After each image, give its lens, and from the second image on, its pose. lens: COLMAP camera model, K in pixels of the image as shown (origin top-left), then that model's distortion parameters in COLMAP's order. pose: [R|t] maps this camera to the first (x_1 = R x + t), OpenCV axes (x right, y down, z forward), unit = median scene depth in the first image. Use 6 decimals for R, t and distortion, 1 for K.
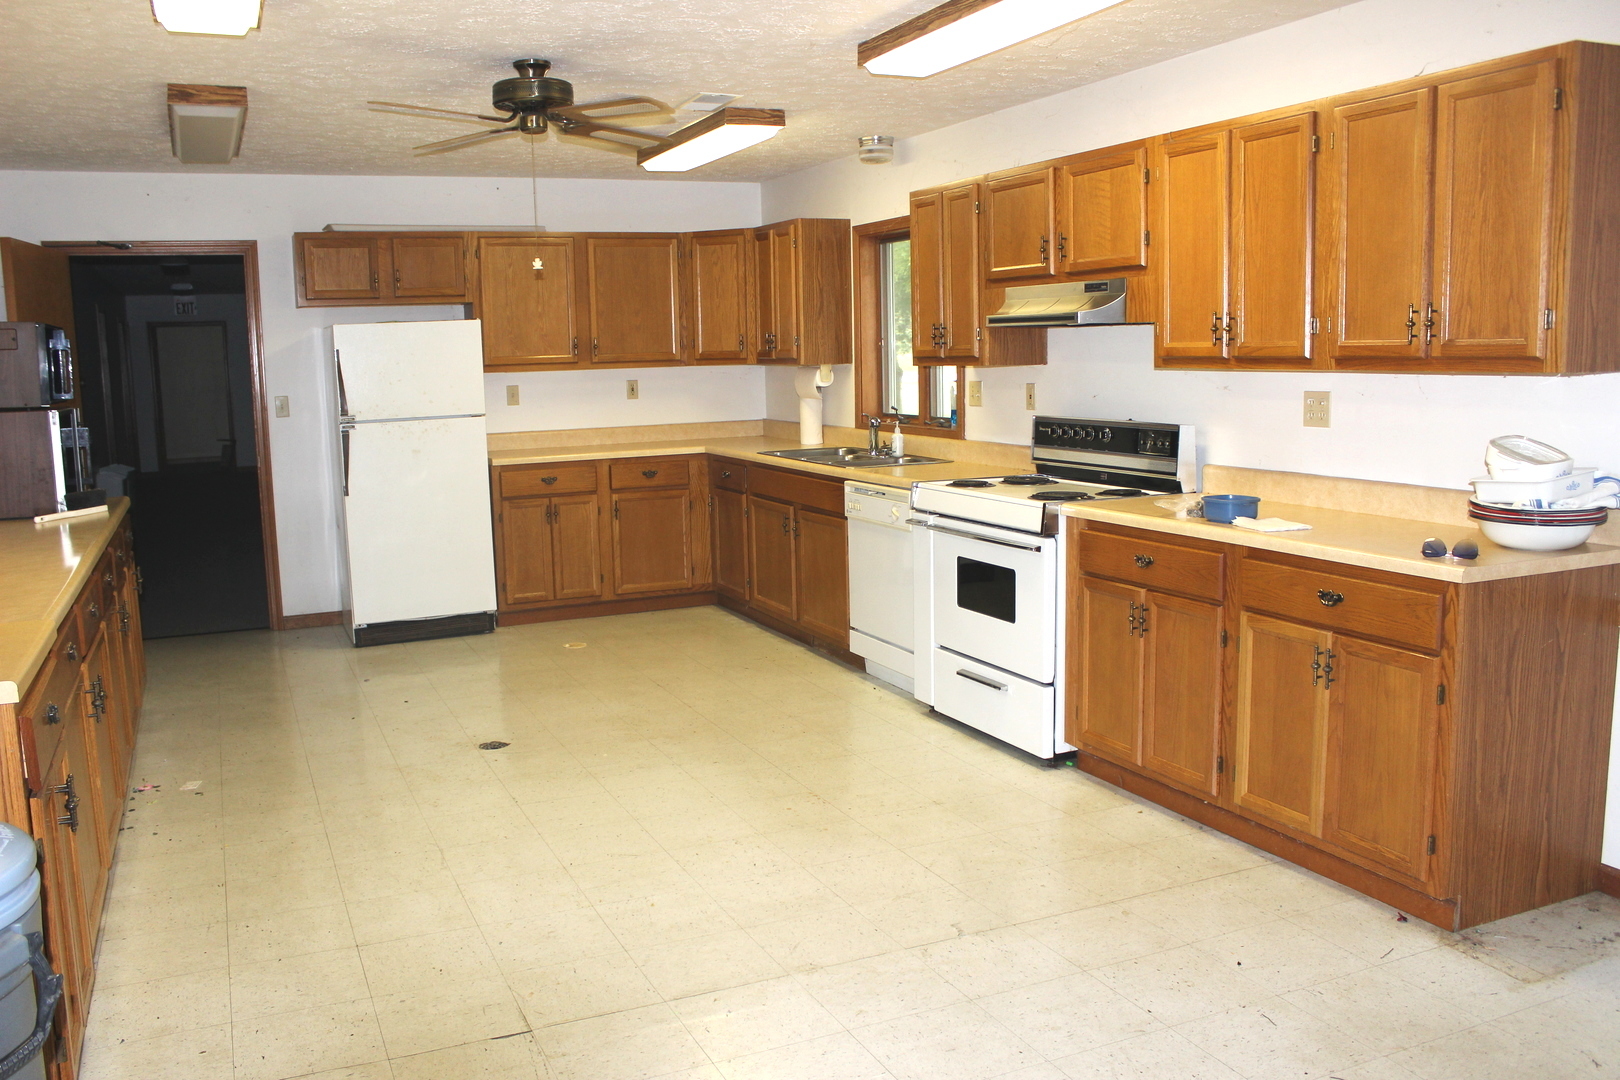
lens RADIAL K [[1358.7, 0, 779.1], [0, 1358.7, 577.3], [0, 0, 1]] dist [-0.062274, 0.025612]
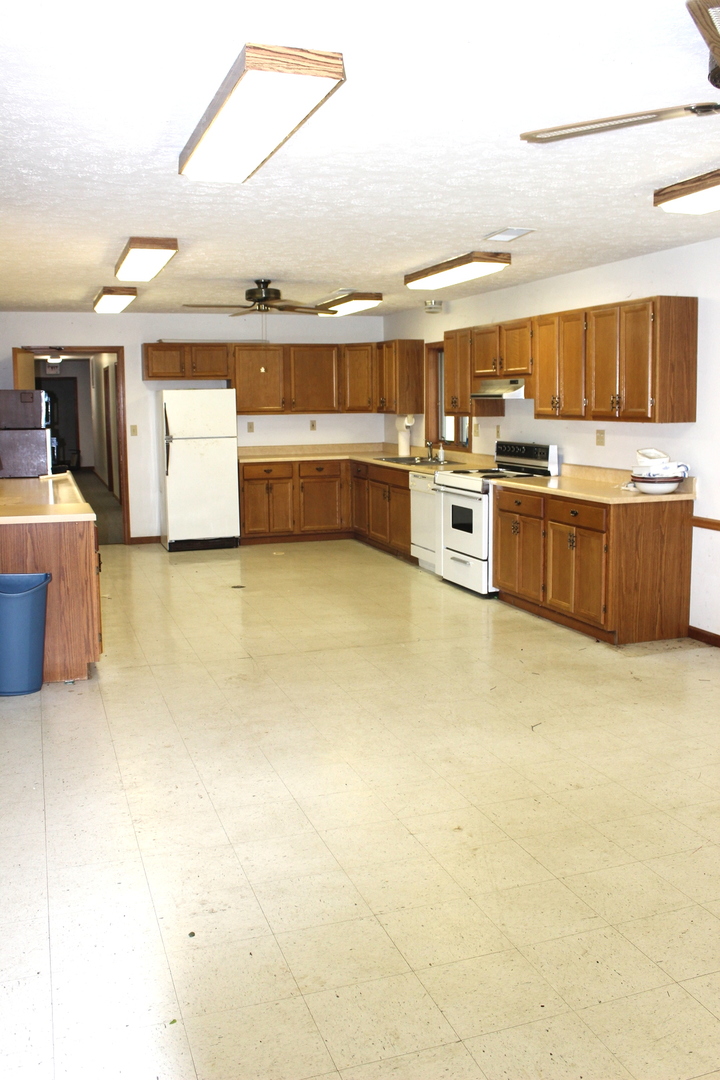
lens RADIAL K [[985.7, 0, 359.3], [0, 985.7, 540.7], [0, 0, 1]] dist [0.047890, 0.000000]
pose [[0.996587, 0.023921, -0.079004, 0.113867], [-0.025625, 0.999459, -0.020627, 0.081328], [0.078467, 0.022582, 0.996661, -0.603844]]
